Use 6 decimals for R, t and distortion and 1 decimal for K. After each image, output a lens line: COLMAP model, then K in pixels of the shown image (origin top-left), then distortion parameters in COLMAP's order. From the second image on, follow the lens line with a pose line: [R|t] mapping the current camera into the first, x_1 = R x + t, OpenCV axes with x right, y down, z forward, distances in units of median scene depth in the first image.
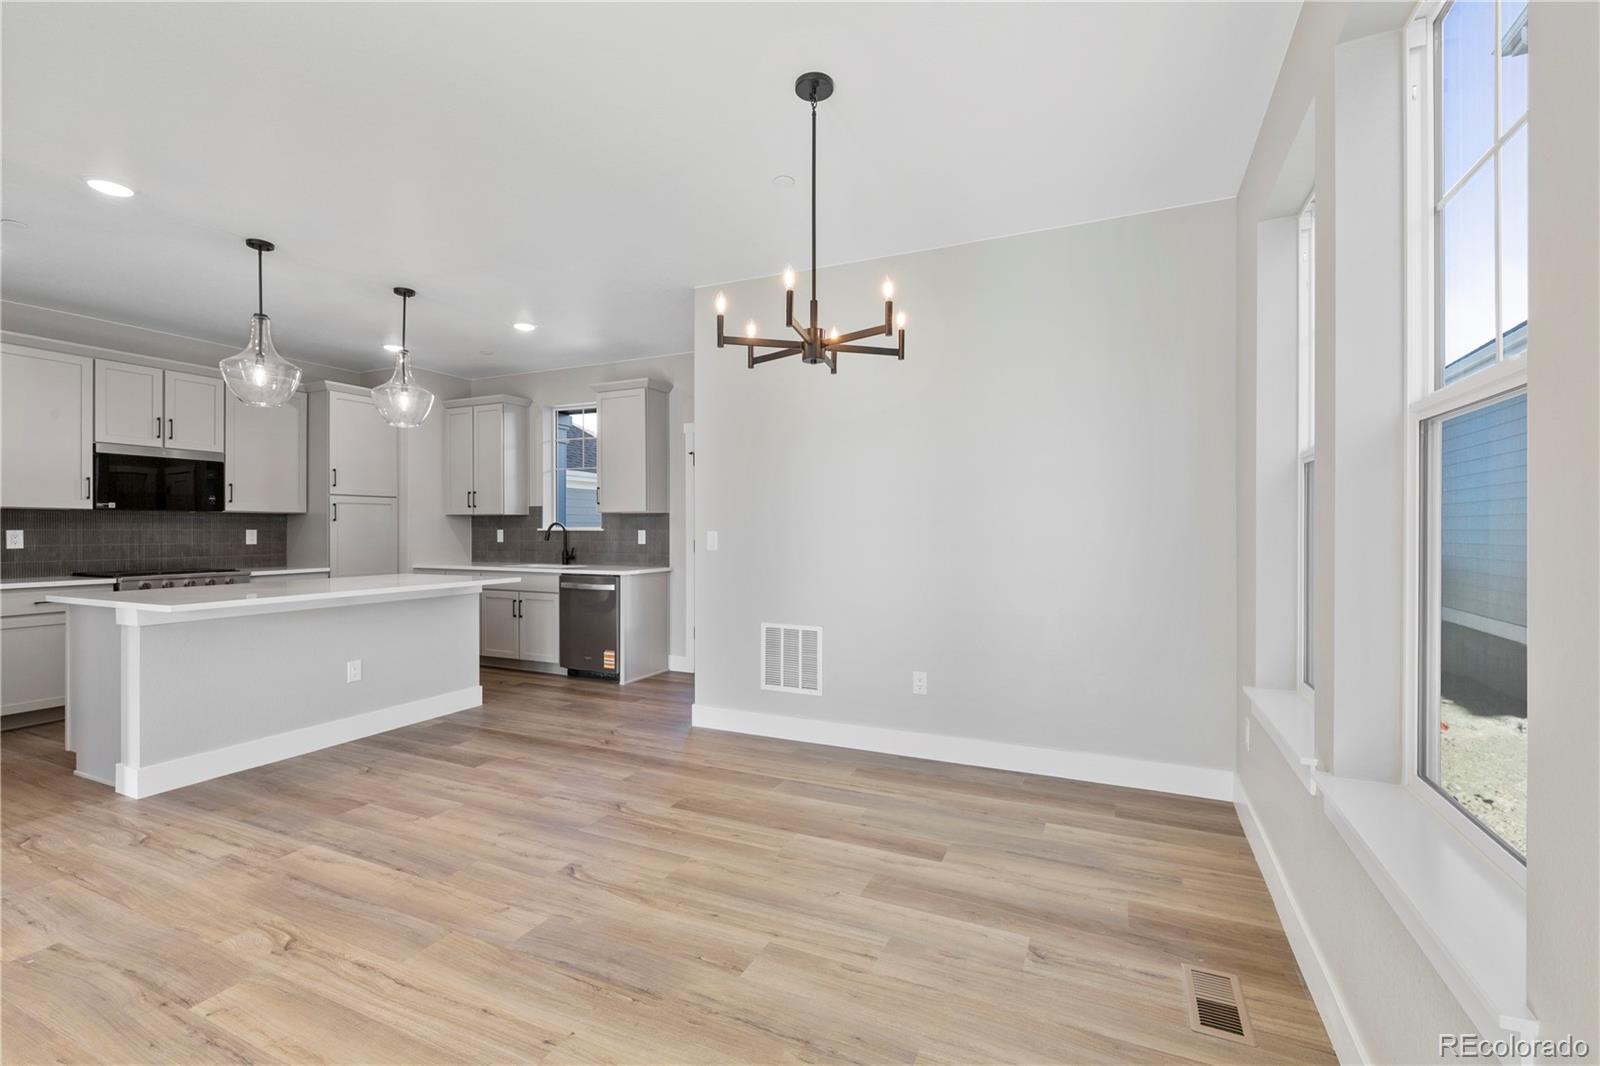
lens RADIAL K [[687.1, 0, 796.6], [0, 687.1, 525.0], [0, 0, 1]] dist [-0.001106, -0.000032]
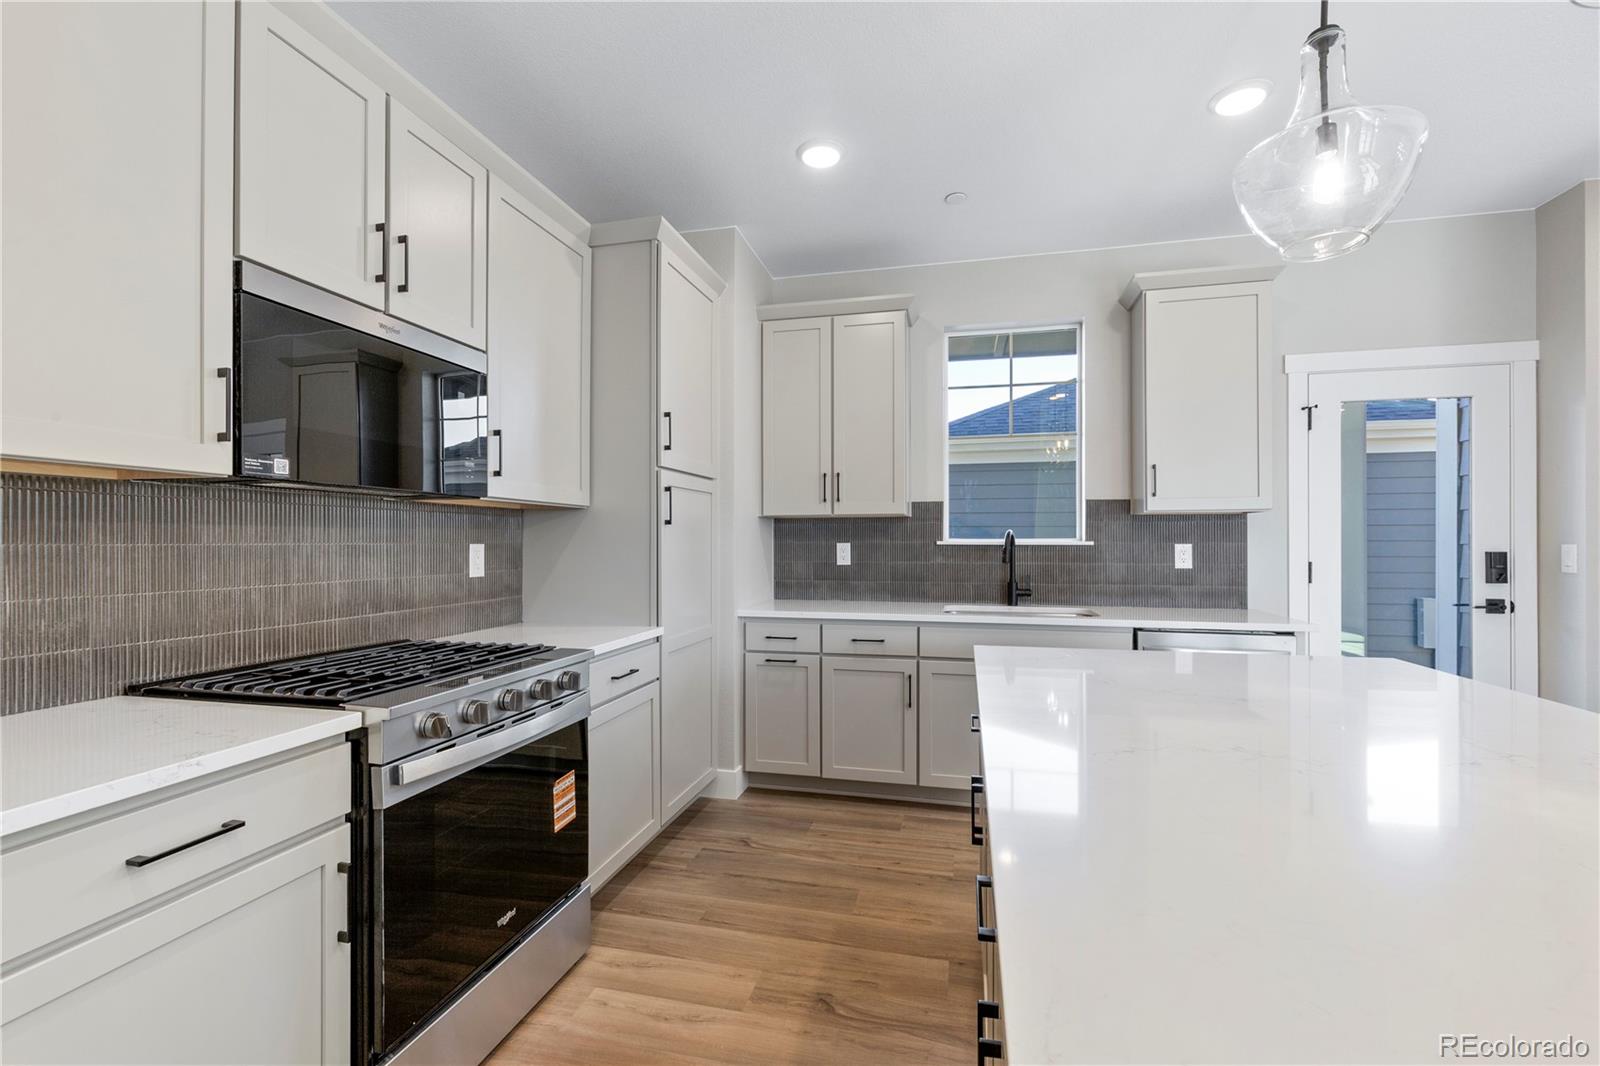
lens RADIAL K [[688.1, 0, 800.0], [0, 688.1, 533.0], [0, 0, 1]] dist [0.000193, -0.000090]
pose [[0.978492, 0.002871, 0.206264, -0.682331], [-0.001631, 0.999980, -0.006180, 0.002616], [-0.206277, 0.005711, 0.978477, 0.527309]]
